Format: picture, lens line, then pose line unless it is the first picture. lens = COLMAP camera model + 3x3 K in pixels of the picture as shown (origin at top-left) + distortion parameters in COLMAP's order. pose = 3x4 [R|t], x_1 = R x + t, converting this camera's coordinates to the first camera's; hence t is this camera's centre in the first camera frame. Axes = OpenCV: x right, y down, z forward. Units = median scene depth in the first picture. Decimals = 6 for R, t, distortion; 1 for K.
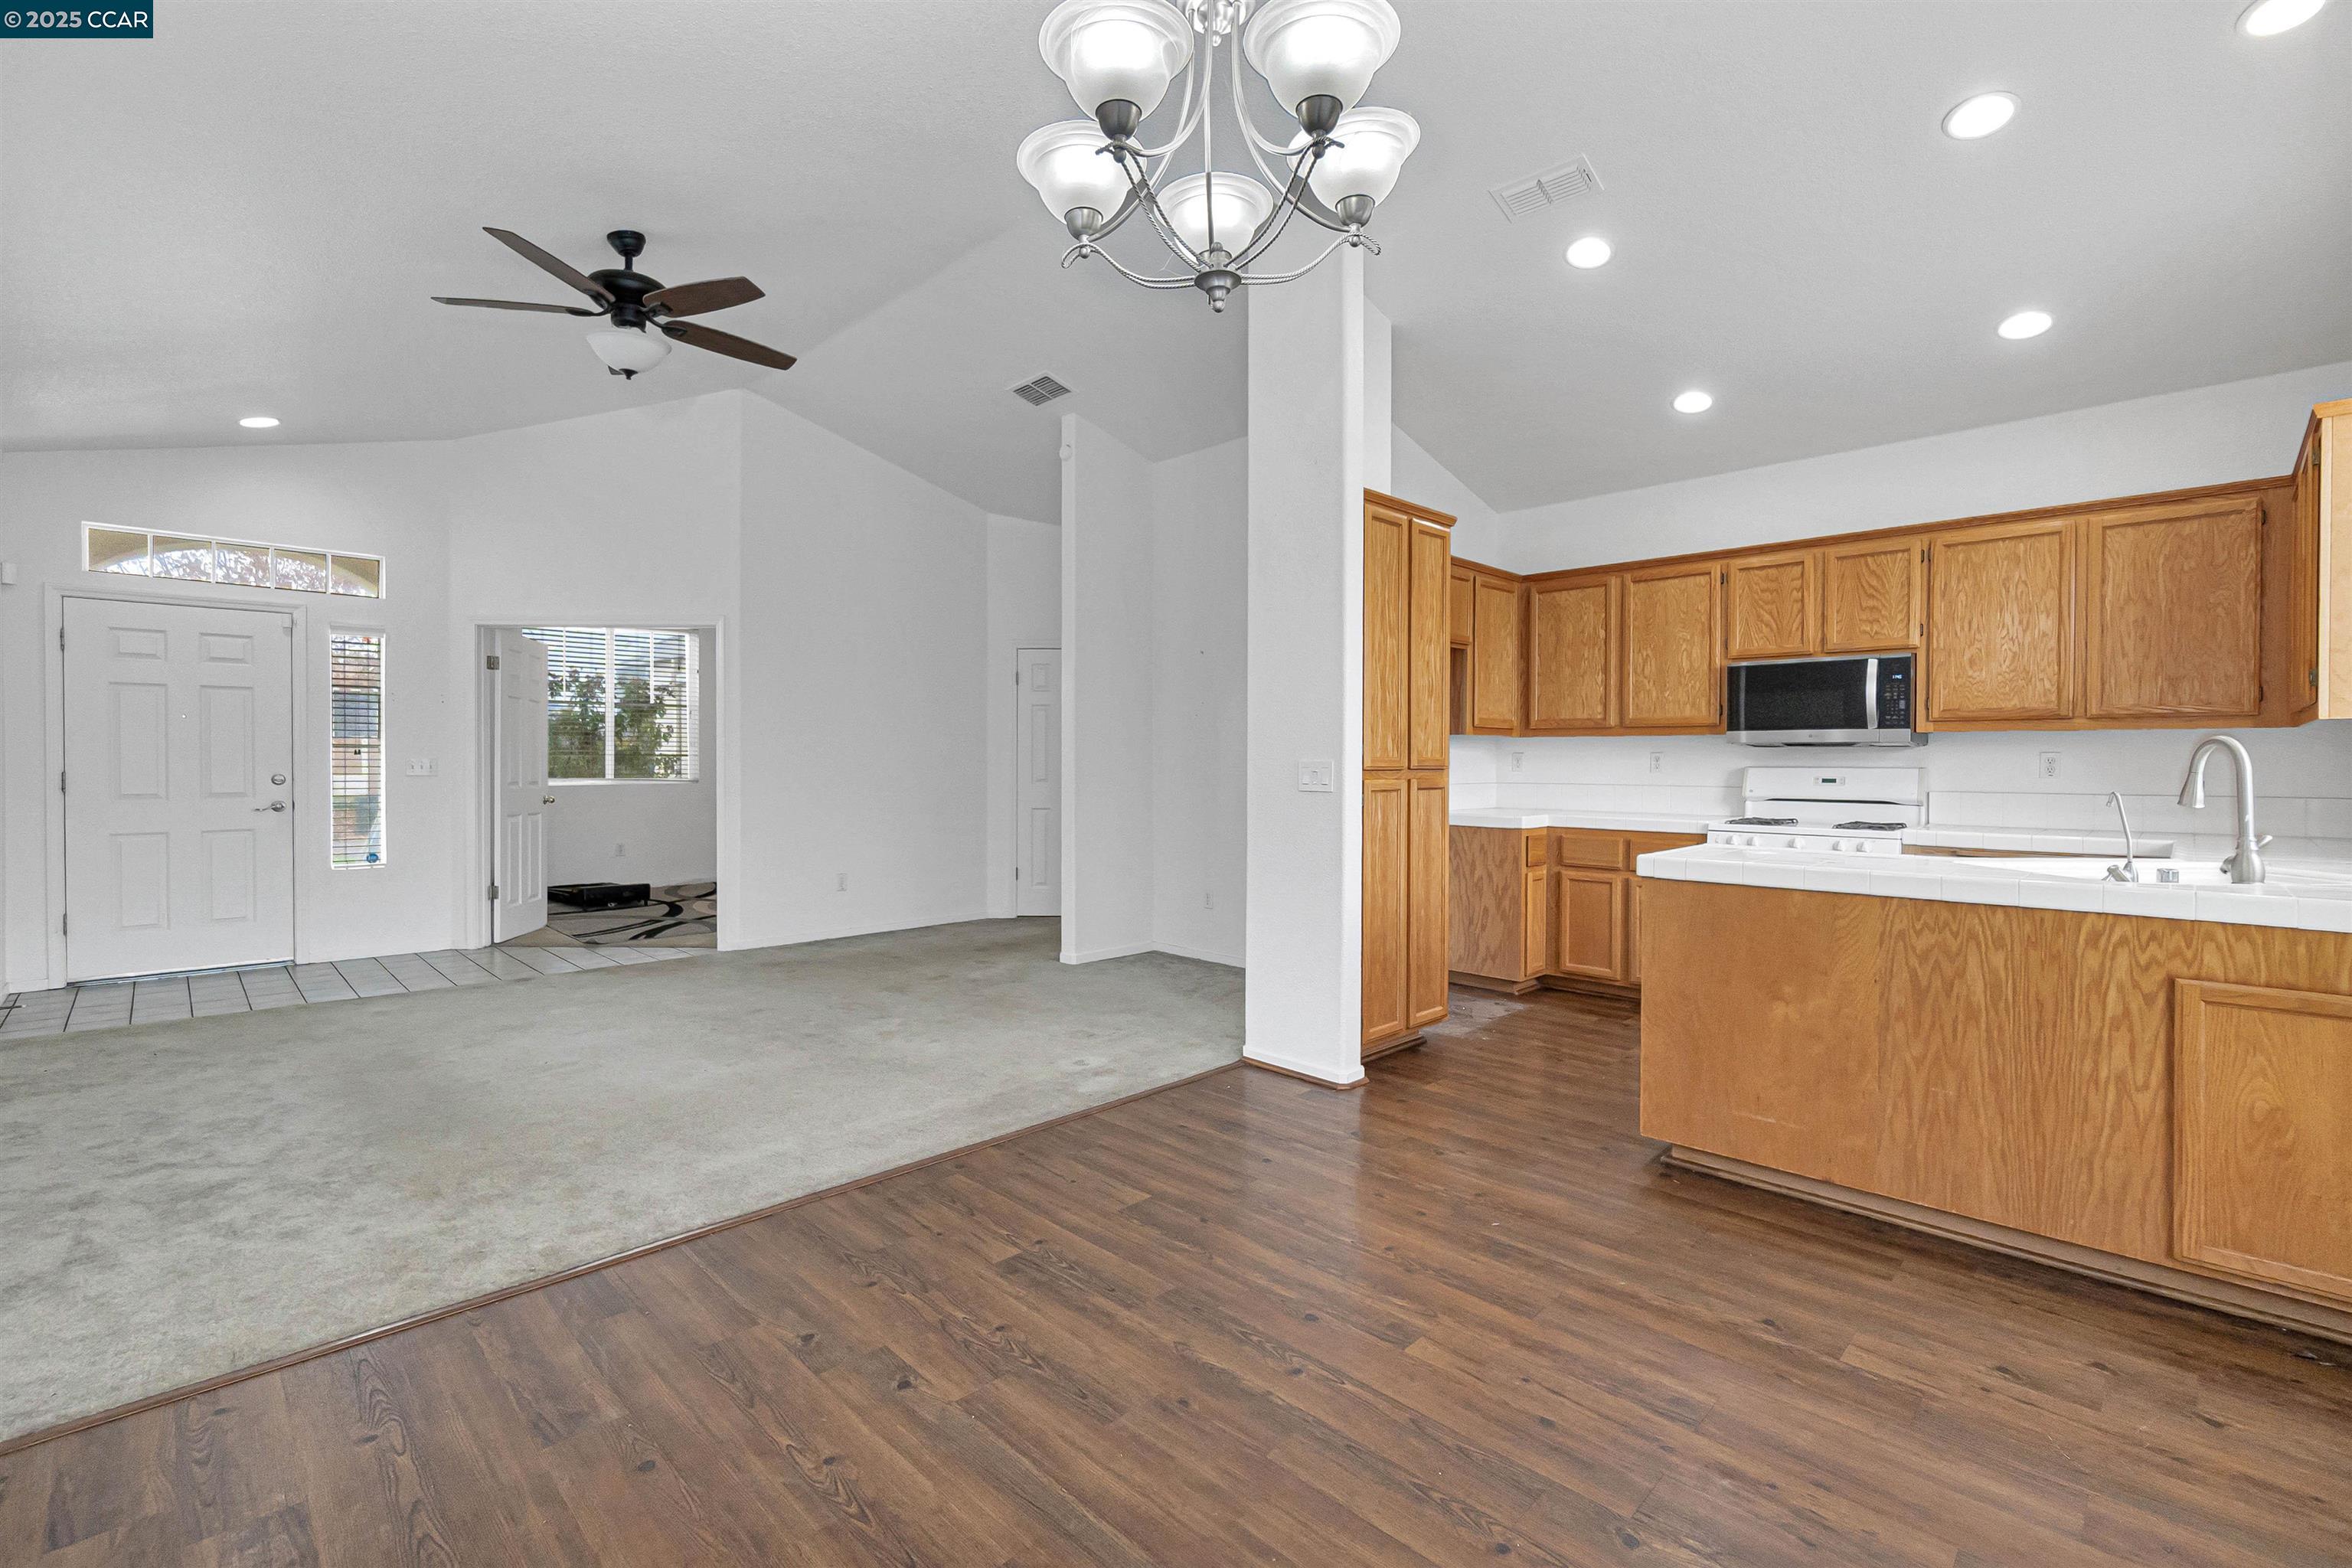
lens RADIAL K [[1088.9, 0, 1206.5], [0, 1088.9, 778.3], [0, 0, 1]] dist [-0.000080, 0.000935]
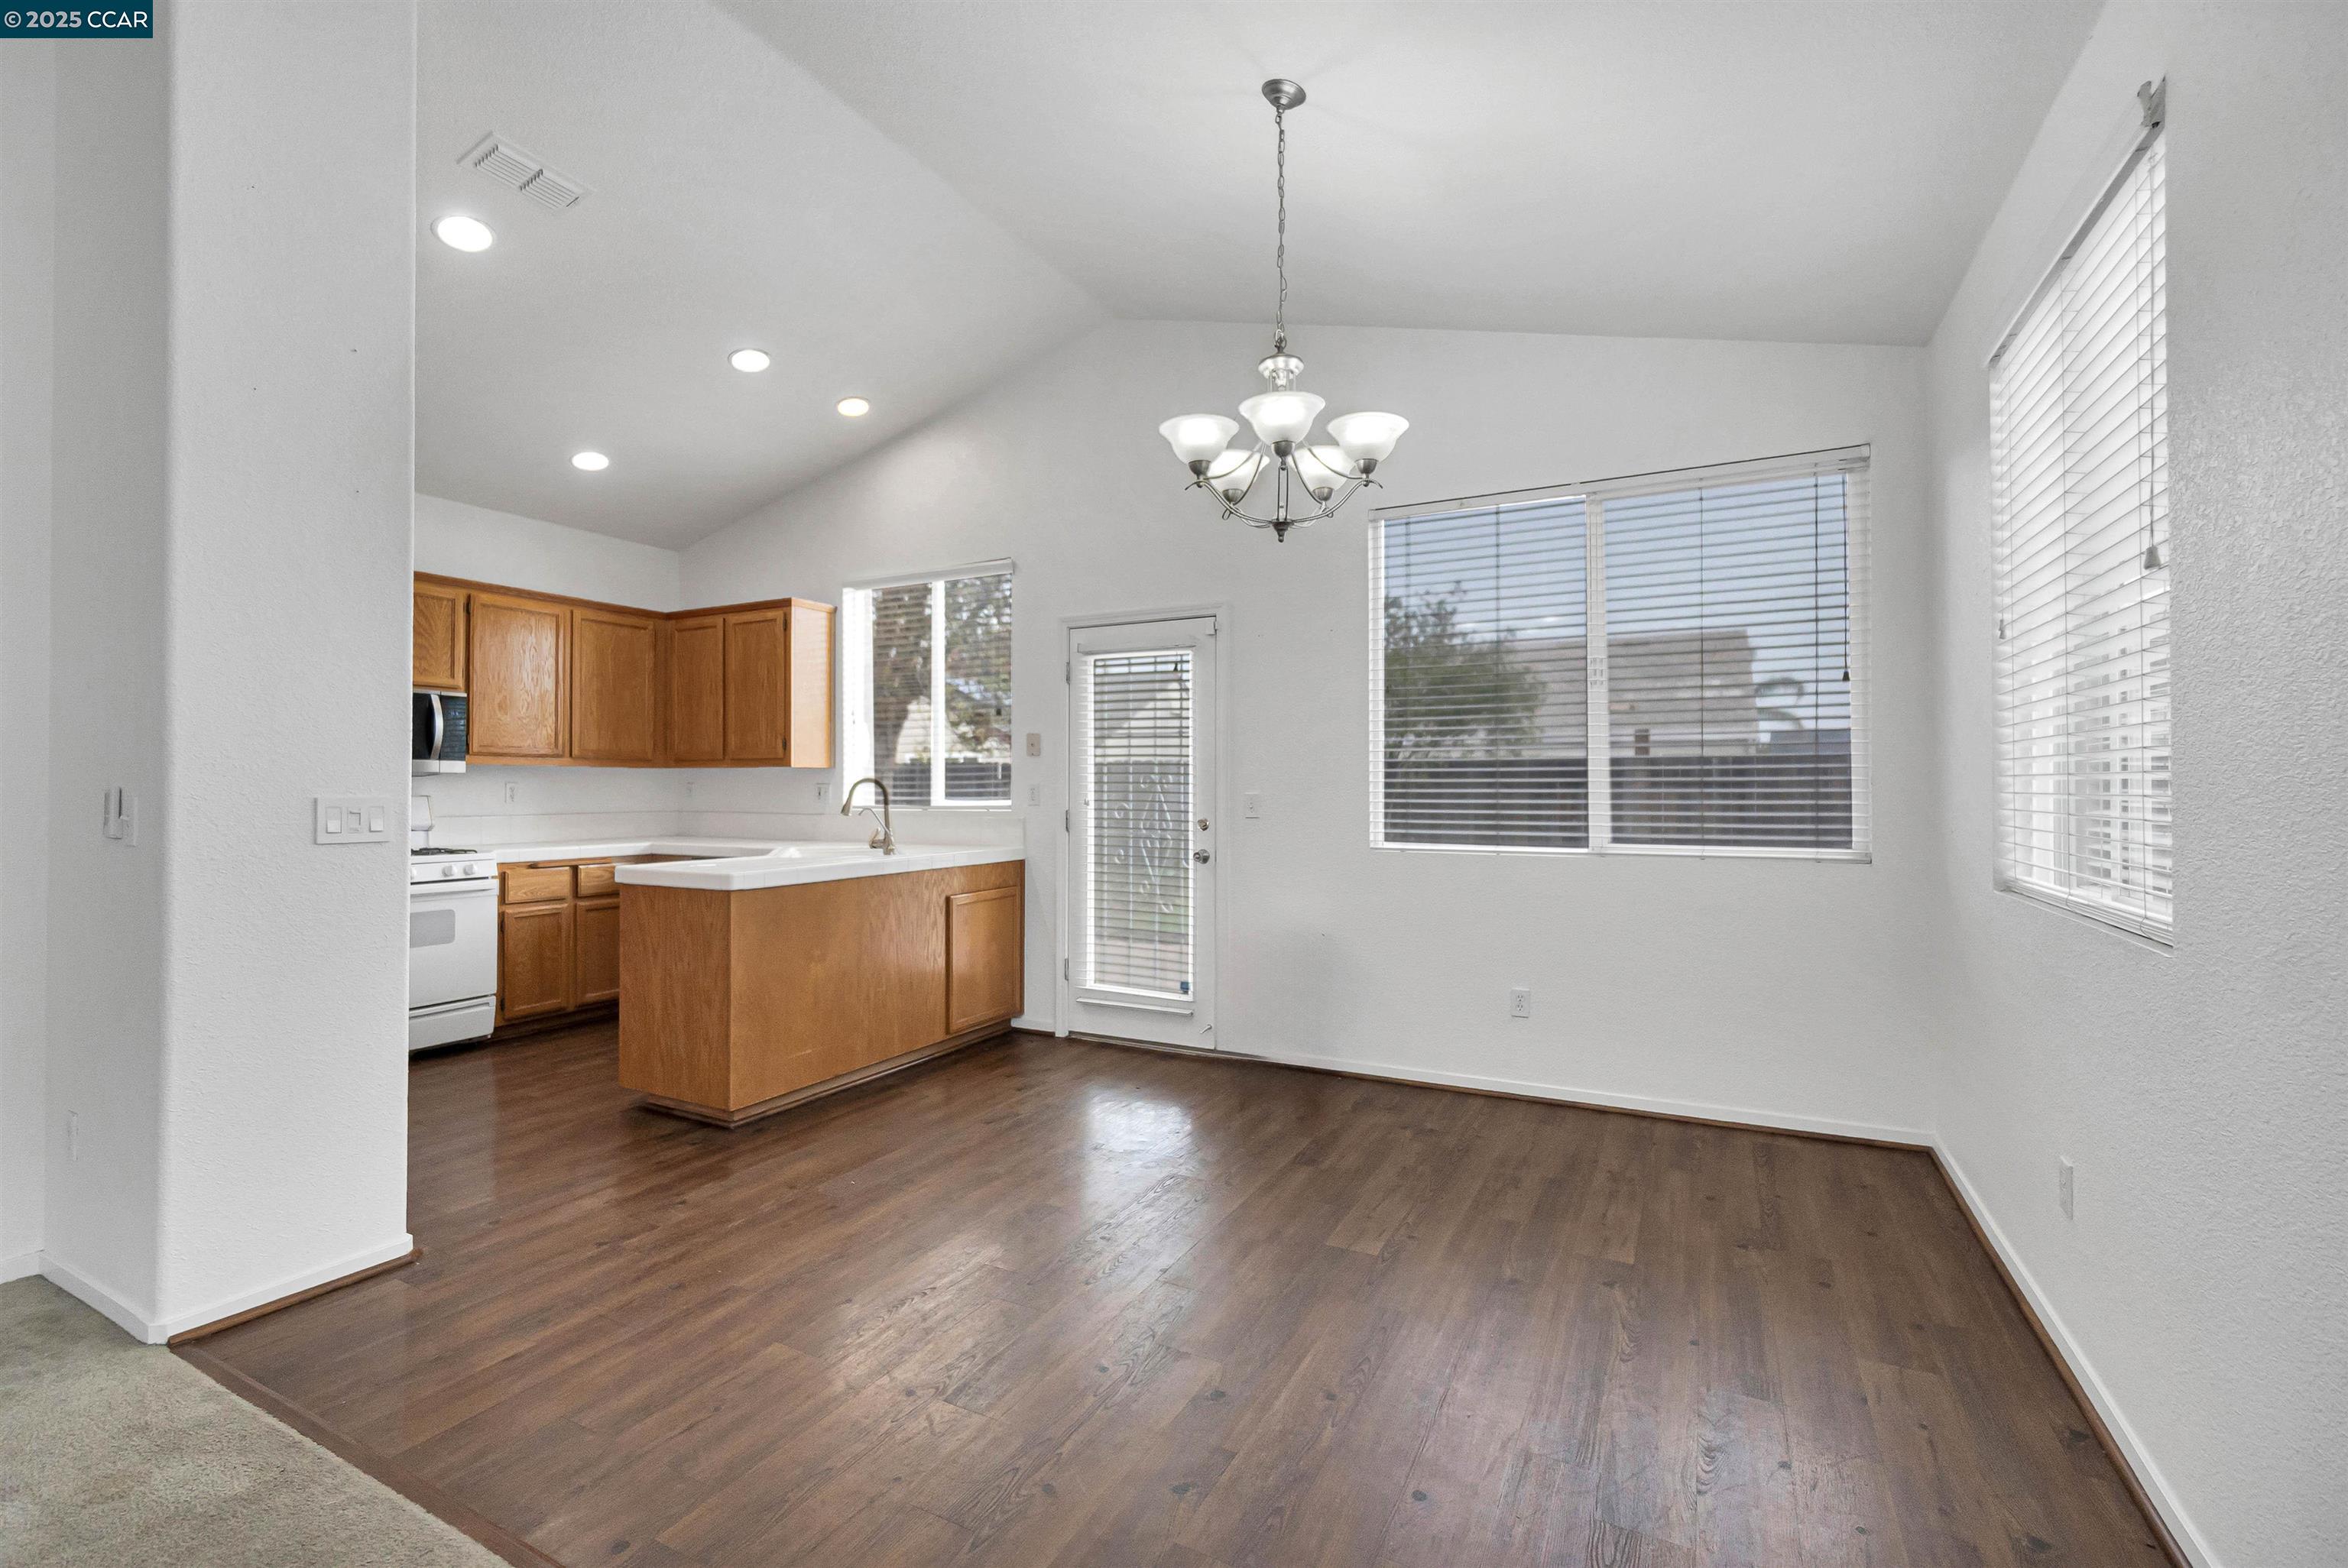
lens RADIAL K [[1031.3, 0, 1174.0], [0, 1031.3, 784.0], [0, 0, 1]] dist [-0.048302, 0.015141]
pose [[-0.320511, 0.001185, 0.947244, -0.491163], [0.017315, 0.999839, 0.004608, -0.012346], [-0.947086, 0.017878, -0.320481, 0.557251]]
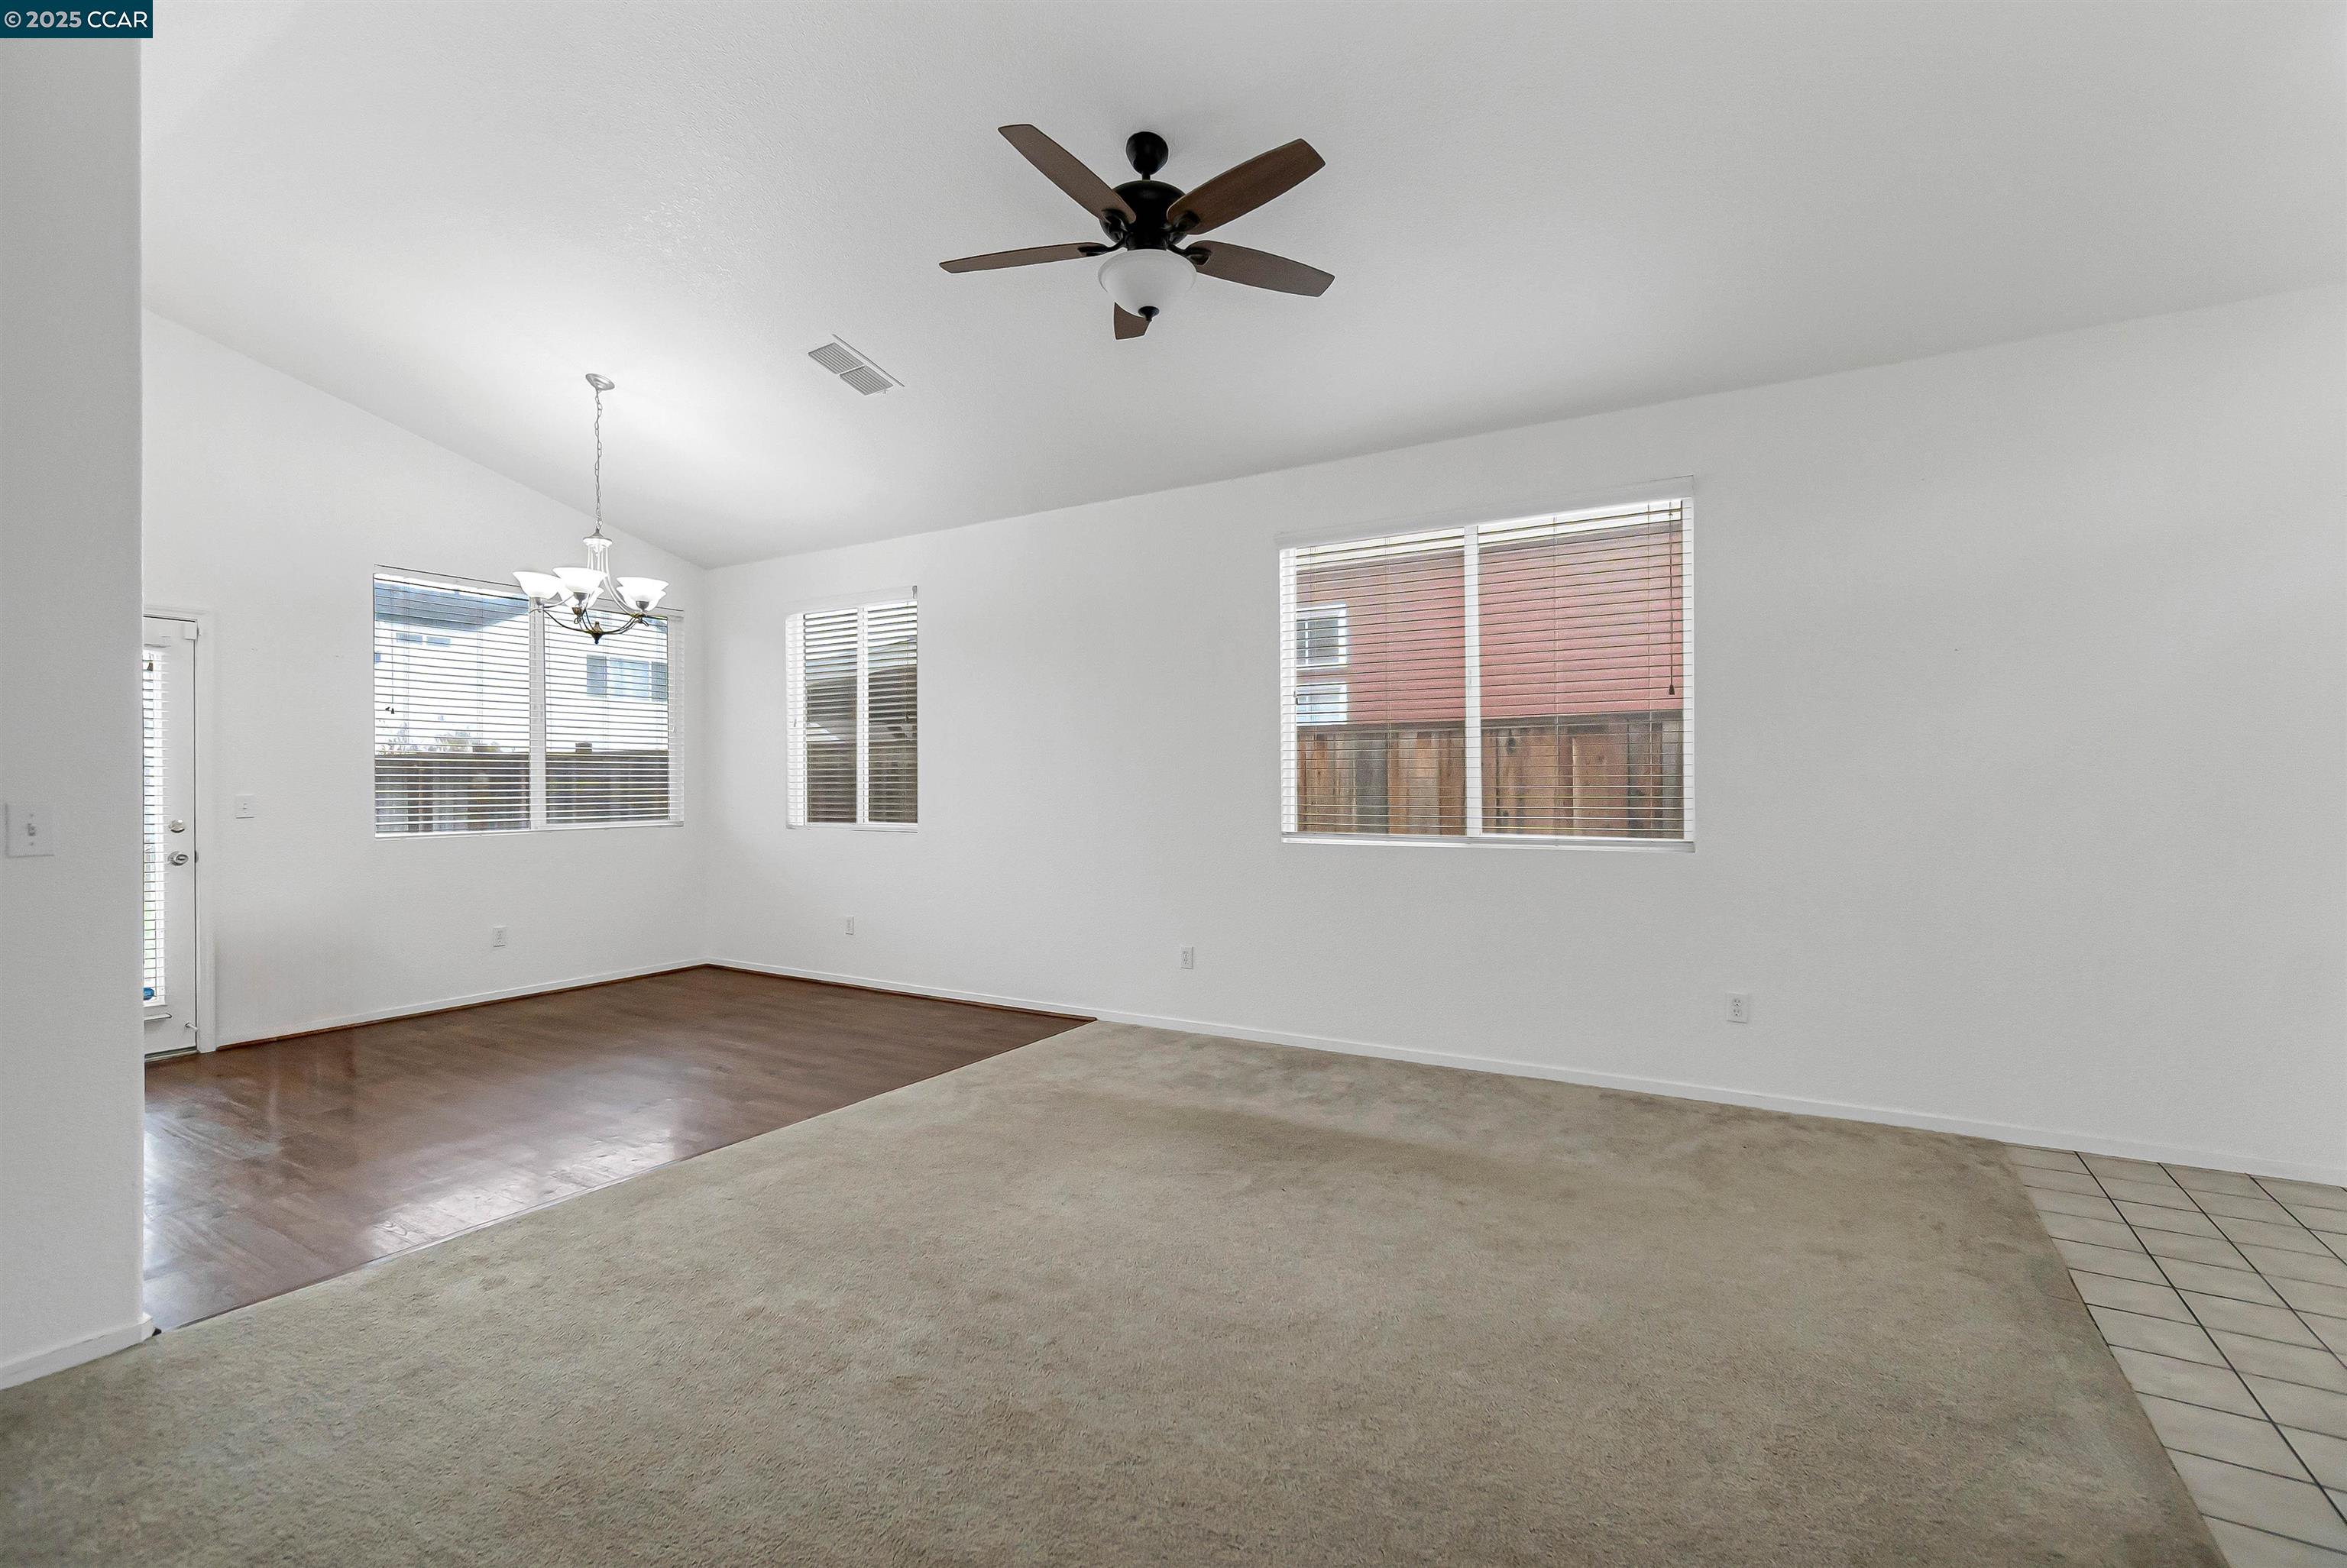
lens RADIAL K [[1030.8, 0, 1173.5], [0, 1030.8, 784.0], [0, 0, 1]] dist [-0.048302, 0.015141]
pose [[-0.967147, 0.001464, -0.254212, -0.283170], [-0.004546, 0.999724, 0.023054, -0.033837], [0.254175, 0.023452, -0.966874, 1.301434]]
